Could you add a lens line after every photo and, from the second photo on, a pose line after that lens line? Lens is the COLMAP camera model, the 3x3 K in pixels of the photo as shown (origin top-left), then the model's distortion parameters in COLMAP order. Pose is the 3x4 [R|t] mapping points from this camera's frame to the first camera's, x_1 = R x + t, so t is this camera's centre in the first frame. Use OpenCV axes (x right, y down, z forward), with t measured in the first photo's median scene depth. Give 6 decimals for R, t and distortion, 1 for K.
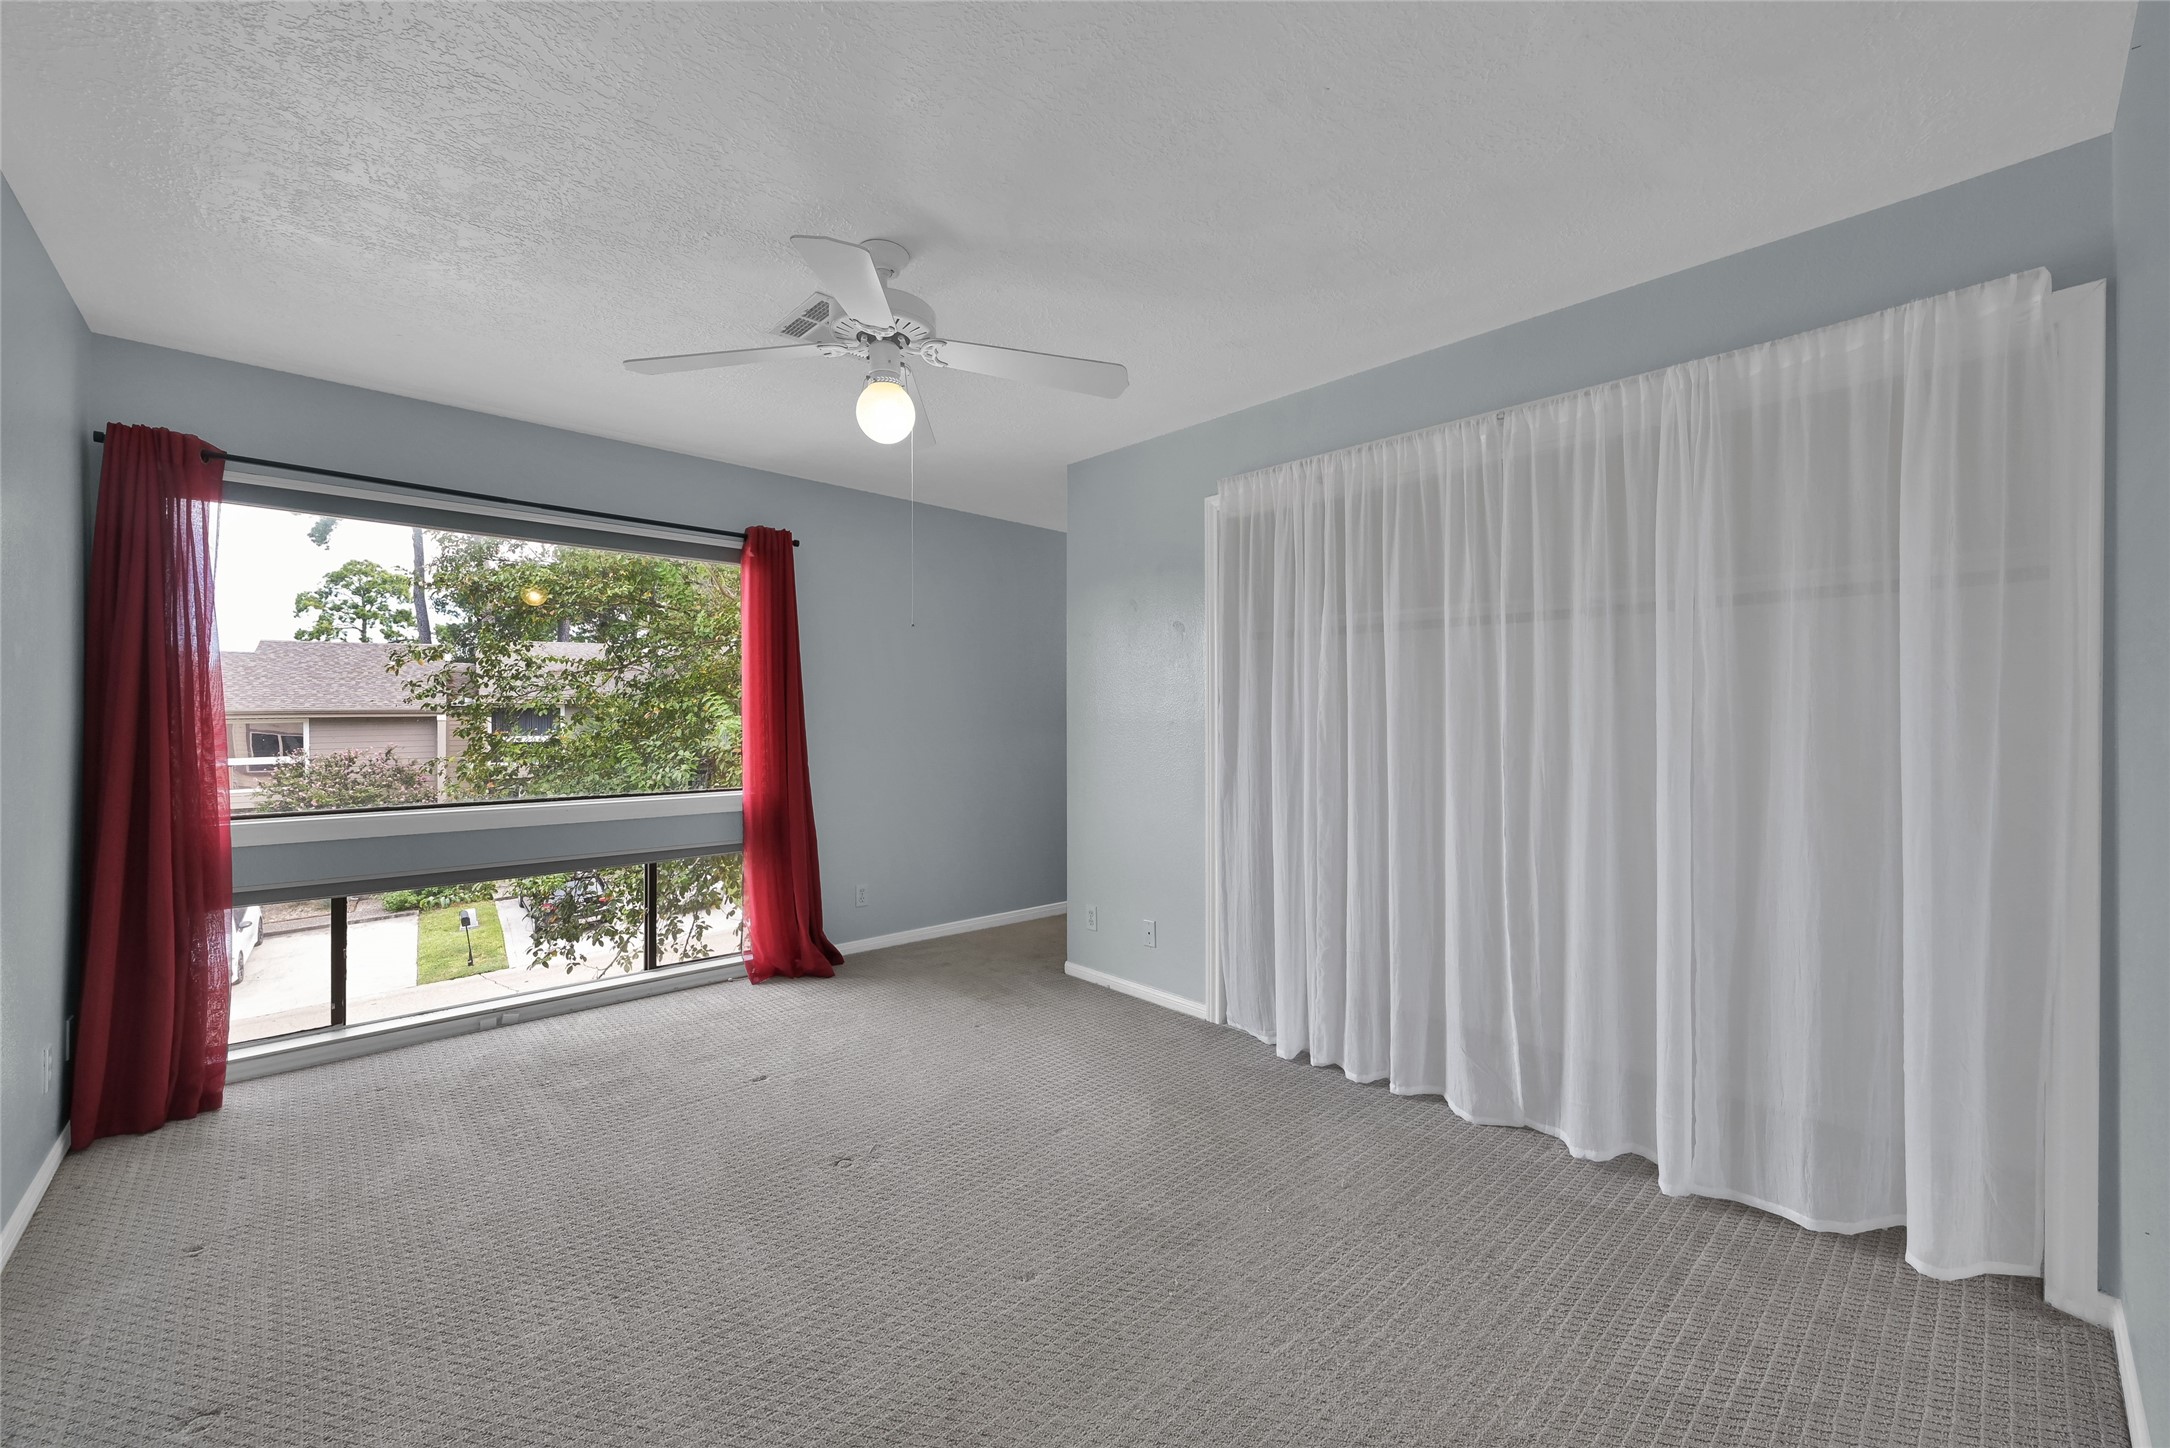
lens RADIAL K [[856.2, 0, 1082.0], [0, 856.2, 717.8], [0, 0, 1]] dist [-0.000999, -0.000153]
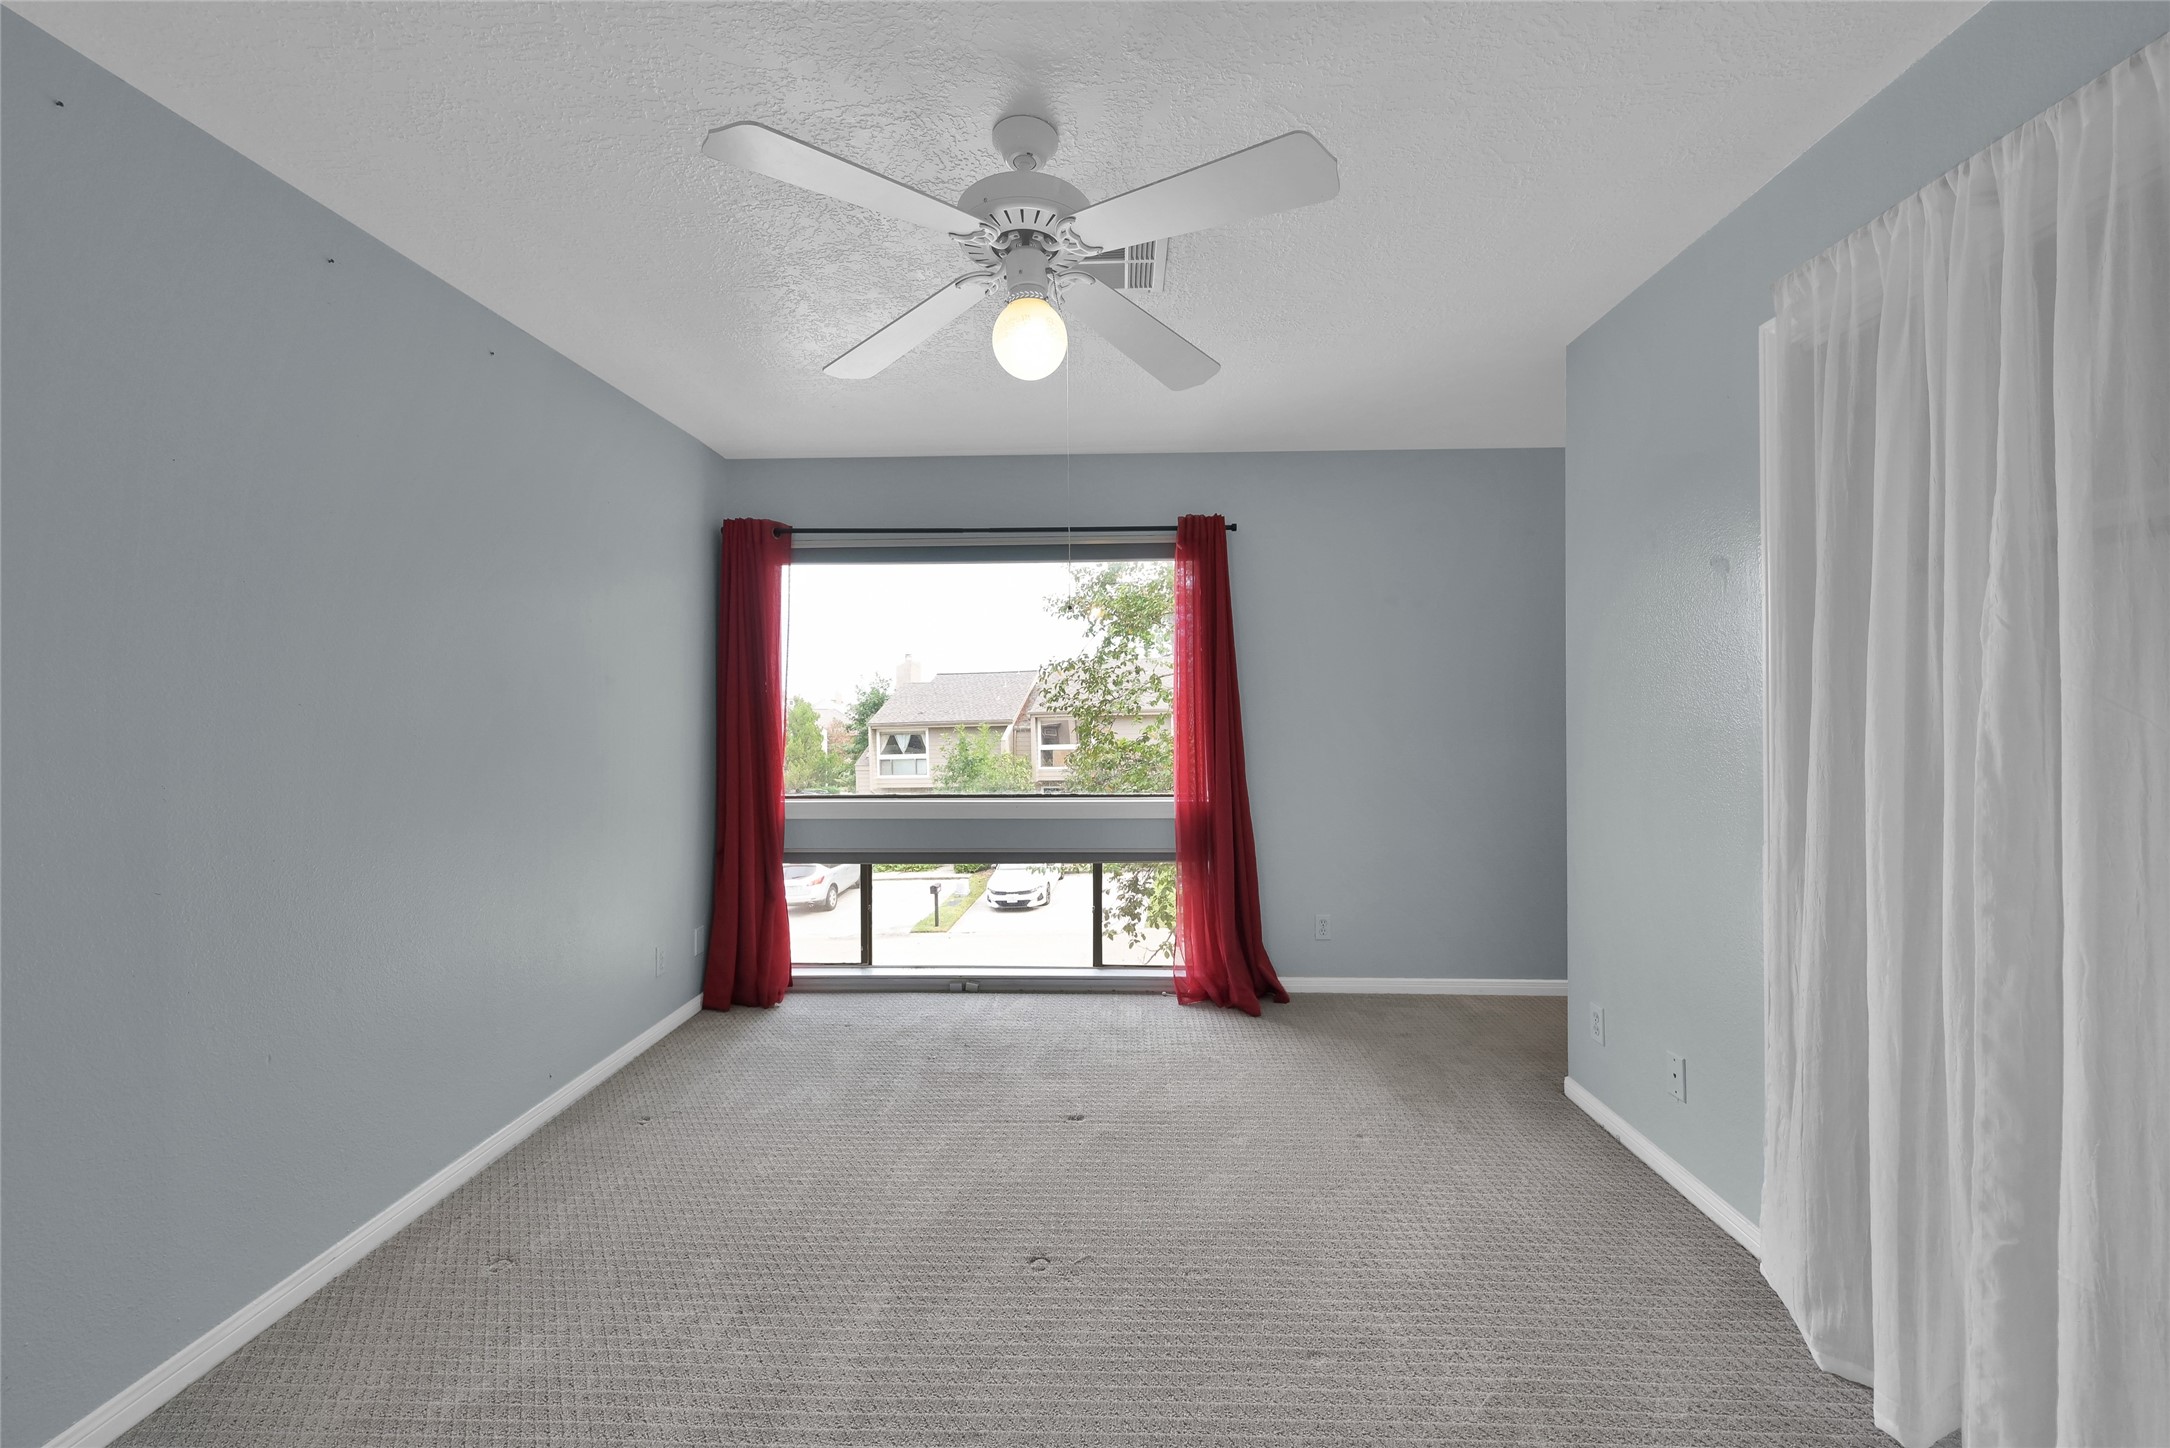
lens RADIAL K [[846.1, 0, 1076.1], [0, 846.1, 720.1], [0, 0, 1]] dist [-0.001207, 0.000062]
pose [[0.709581, -0.000548, -0.704624, 0.231583], [0.006029, 0.999968, 0.005294, -0.007655], [0.704598, -0.008005, 0.709561, 0.319304]]
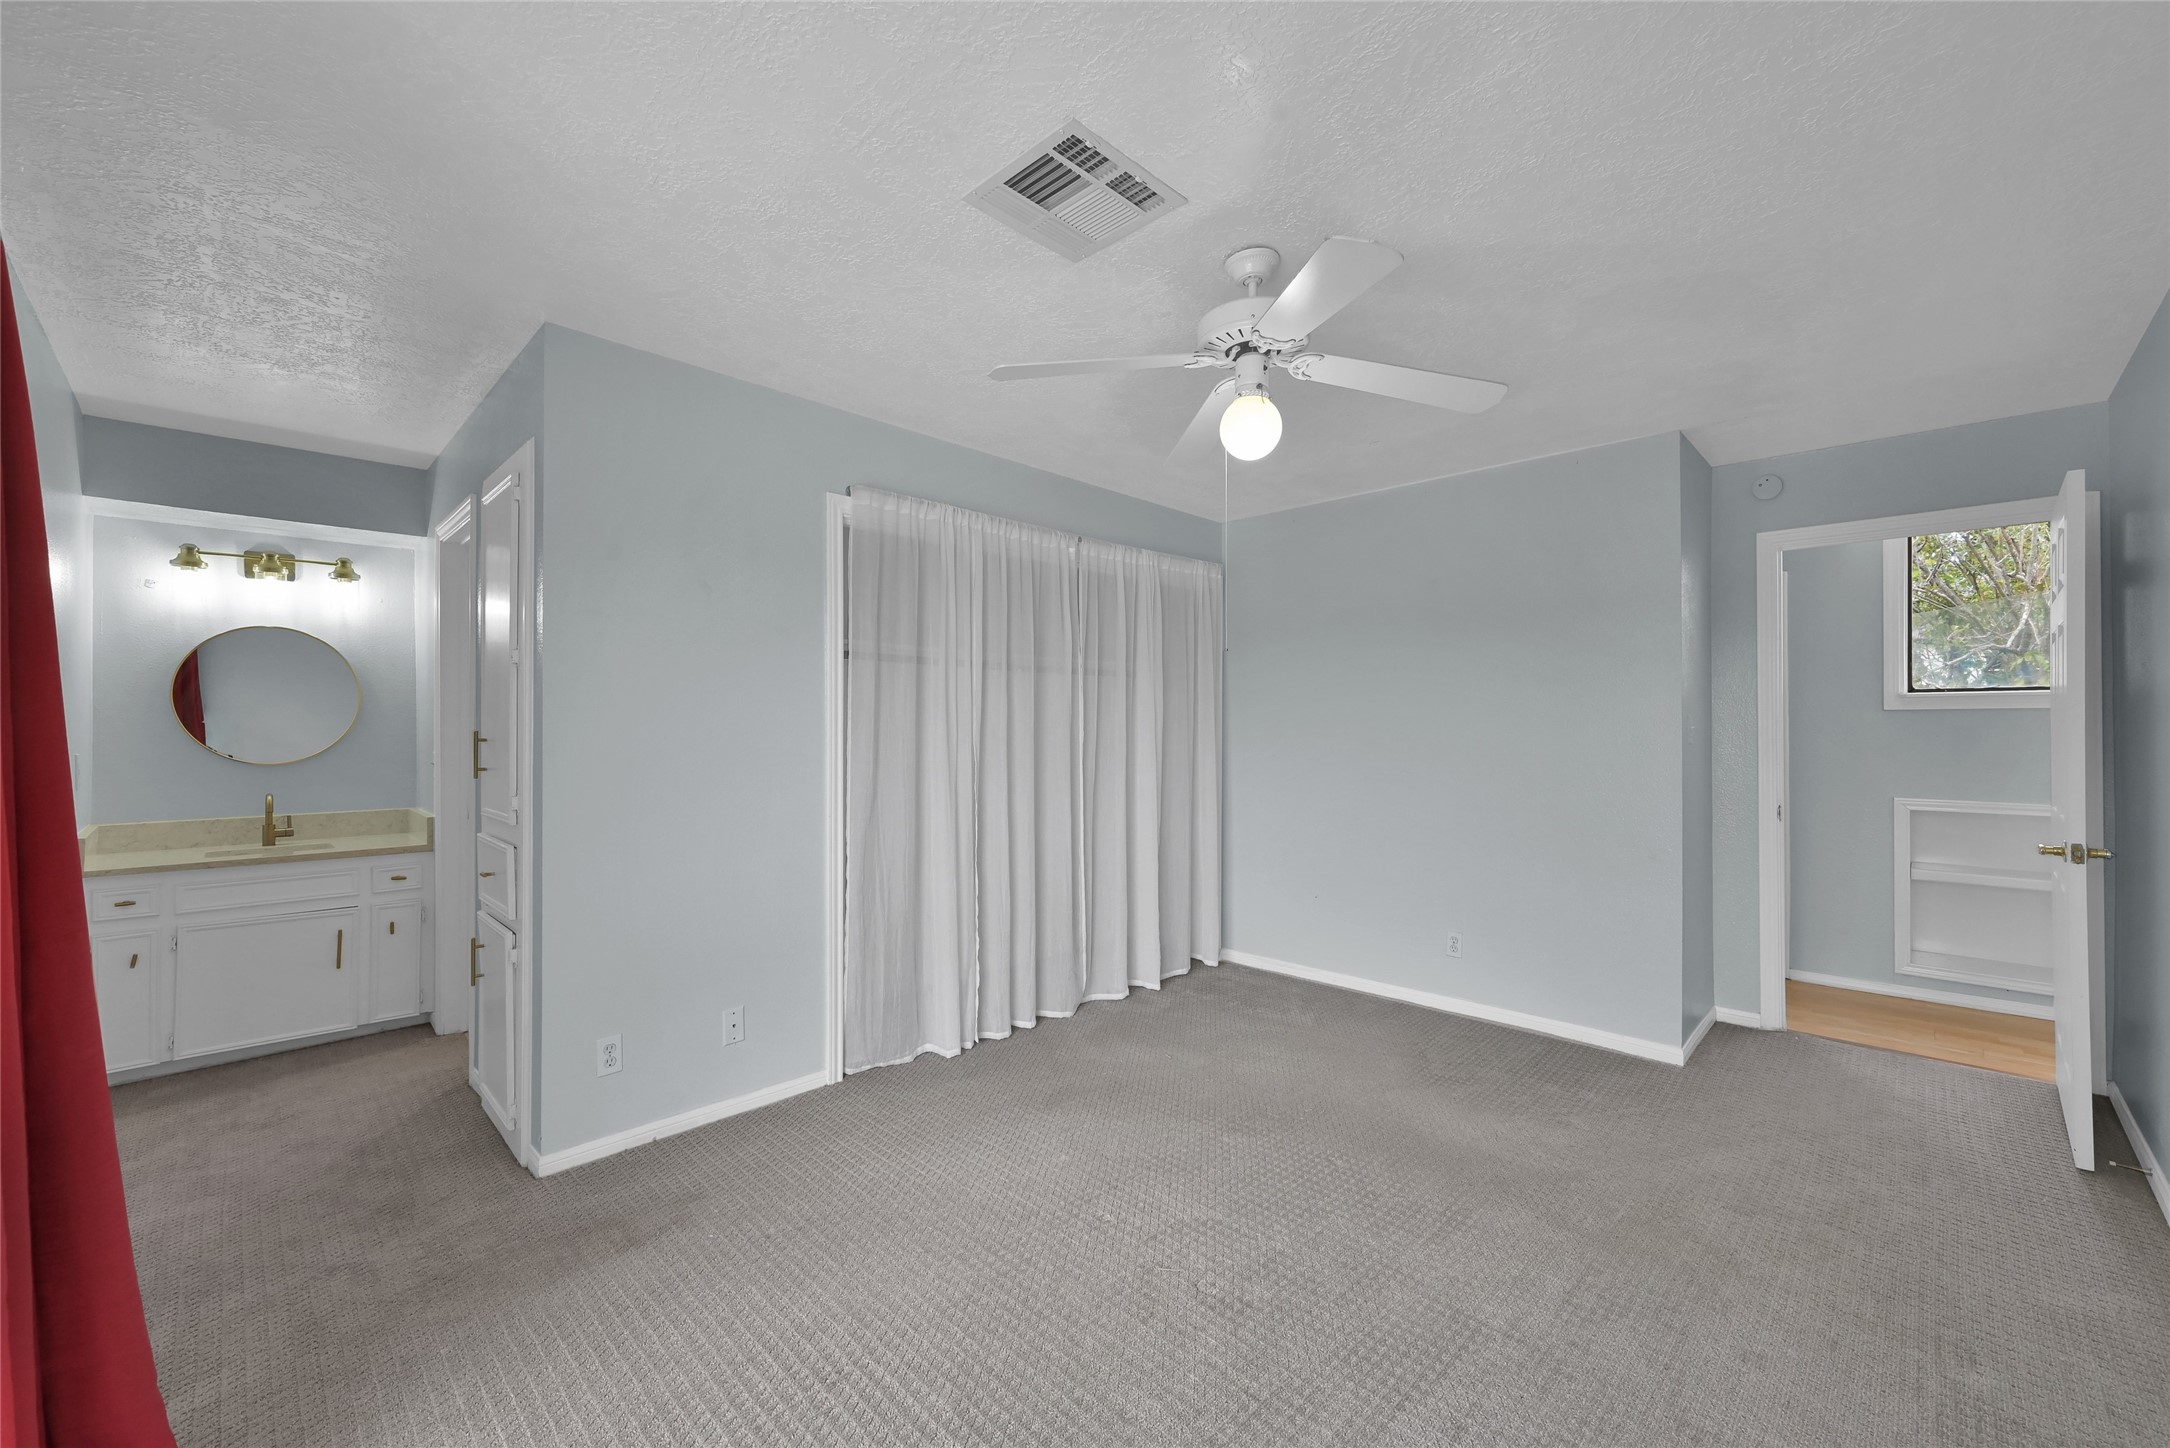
lens RADIAL K [[850.4, 0, 1088.2], [0, 850.4, 724.0], [0, 0, 1]] dist [-0.000324, -0.000162]
pose [[-0.052086, 0.001341, 0.998642, -0.799745], [0.000174, 0.999999, -0.001334, -0.017808], [-0.998643, 0.000104, -0.052087, 0.837995]]
